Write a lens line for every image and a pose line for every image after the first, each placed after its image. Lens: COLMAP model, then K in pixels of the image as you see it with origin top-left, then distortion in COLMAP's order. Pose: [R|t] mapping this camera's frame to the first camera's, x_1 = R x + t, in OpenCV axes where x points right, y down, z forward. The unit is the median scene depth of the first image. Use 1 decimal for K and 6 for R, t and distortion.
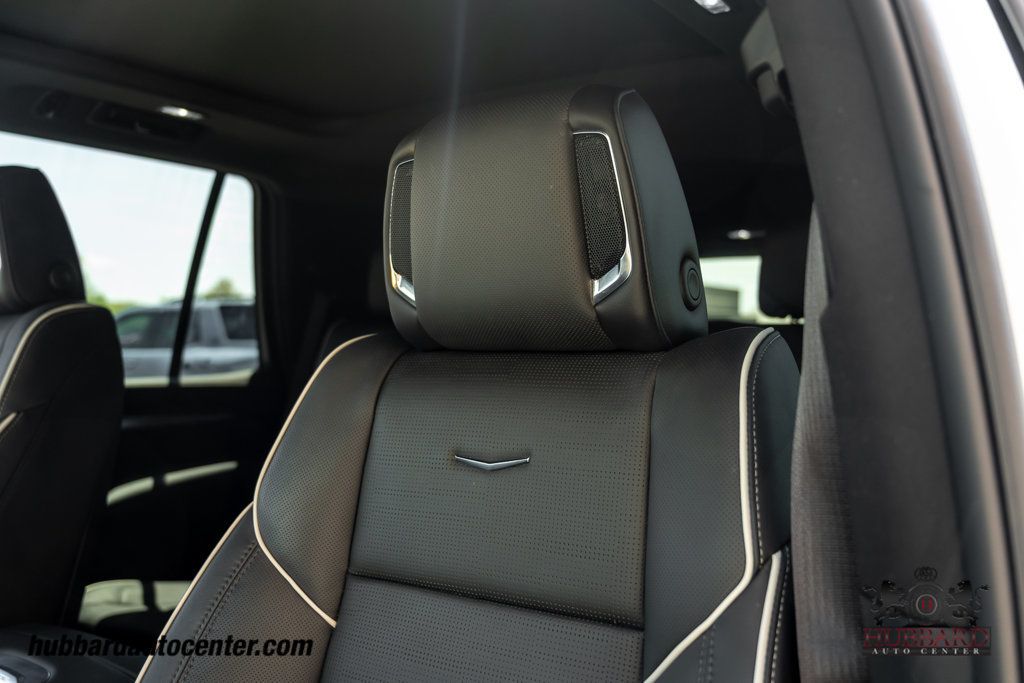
lens RADIAL K [[912.6, 0, 512.0], [0, 912.6, 341.5], [0, 0, 1]] dist [-0.033183, -0.002930]
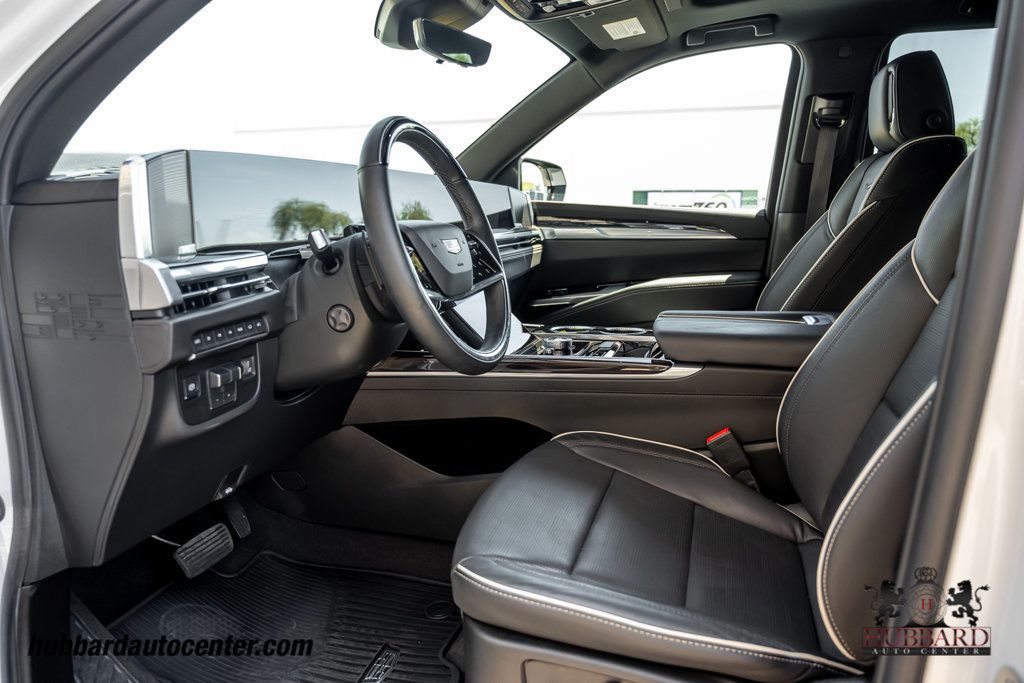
lens RADIAL K [[685.1, 0, 512.0], [0, 685.1, 341.5], [0, 0, 1]] dist [-0.022842, 0.008400]
pose [[0.306503, 0.172794, -0.936054, 0.722927], [-0.000972, 0.983441, 0.181224, 0.151429], [0.951869, -0.054636, 0.301596, -0.119707]]
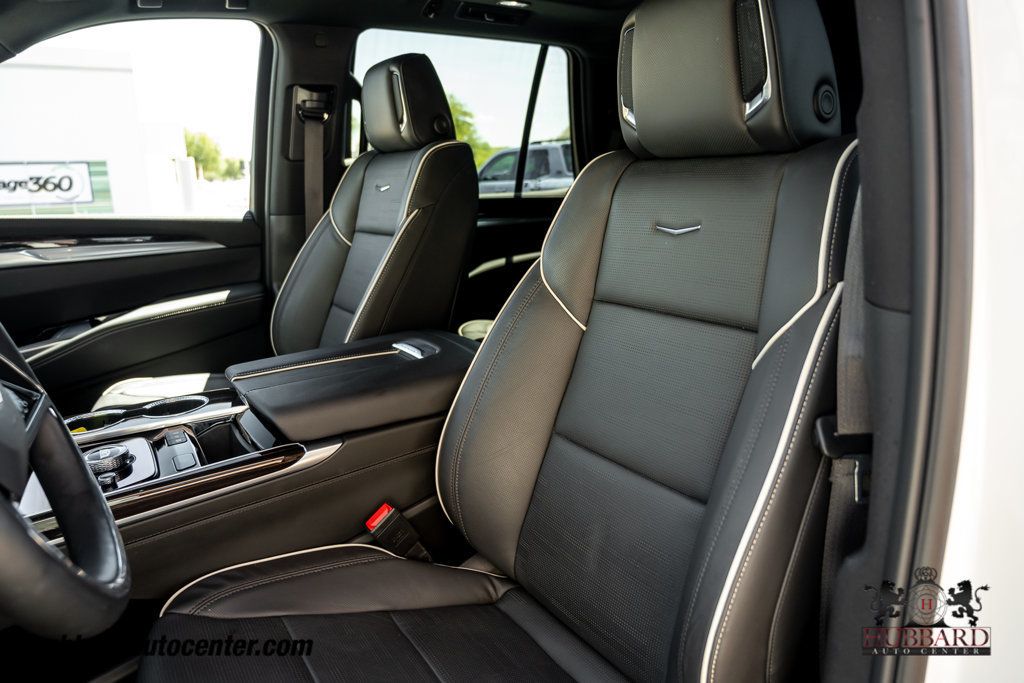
lens RADIAL K [[685.1, 0, 512.0], [0, 685.1, 341.5], [0, 0, 1]] dist [-0.022842, 0.008400]
pose [[0.922809, 0.066472, -0.379480, 0.162478], [0.026028, 0.971995, 0.233555, 0.034759], [0.384378, -0.225403, 0.895236, -0.192057]]
